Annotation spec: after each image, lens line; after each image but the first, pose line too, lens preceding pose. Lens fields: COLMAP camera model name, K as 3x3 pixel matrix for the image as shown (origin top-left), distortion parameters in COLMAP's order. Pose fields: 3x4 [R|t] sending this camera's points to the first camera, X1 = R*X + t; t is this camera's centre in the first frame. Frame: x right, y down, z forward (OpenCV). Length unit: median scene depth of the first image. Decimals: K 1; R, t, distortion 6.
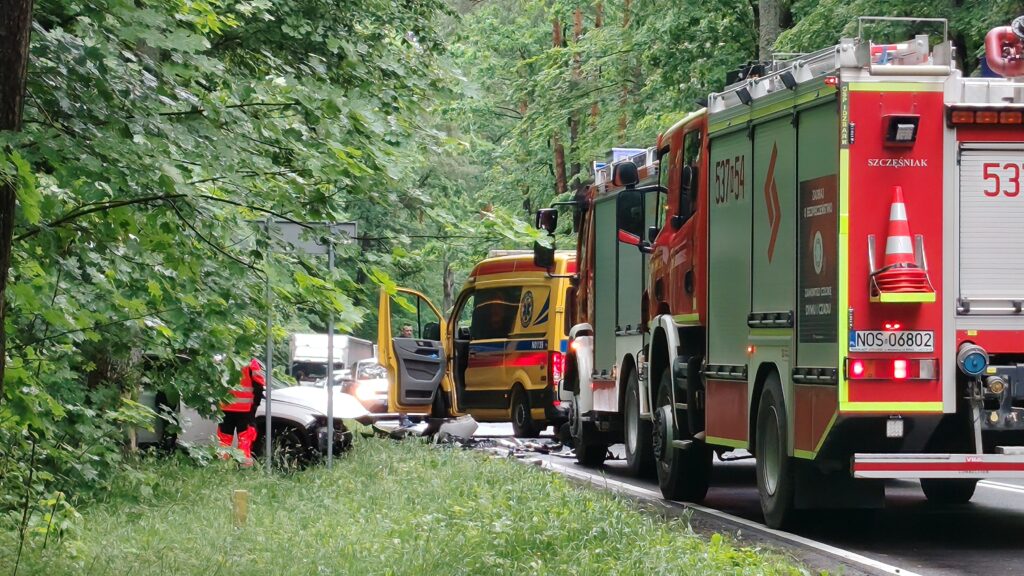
lens RADIAL K [[3637.5, 0, 512.0], [0, 3637.5, 288.0], [0, 0, 1]] dist [0.272576, 1.109643]
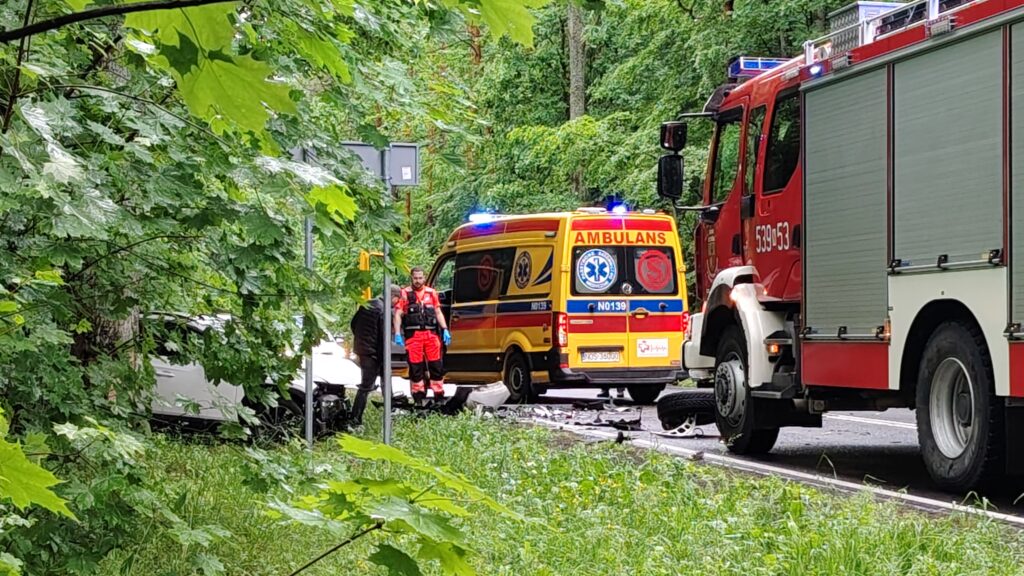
lens RADIAL K [[2056.7, 0, 512.0], [0, 2056.7, 288.0], [0, 0, 1]] dist [0.392813, -2.506163]
pose [[0.994756, -0.004682, 0.102171, -0.056280], [0.004787, 0.999988, -0.000783, 0.011216], [-0.102166, 0.001267, 0.994767, 0.453691]]
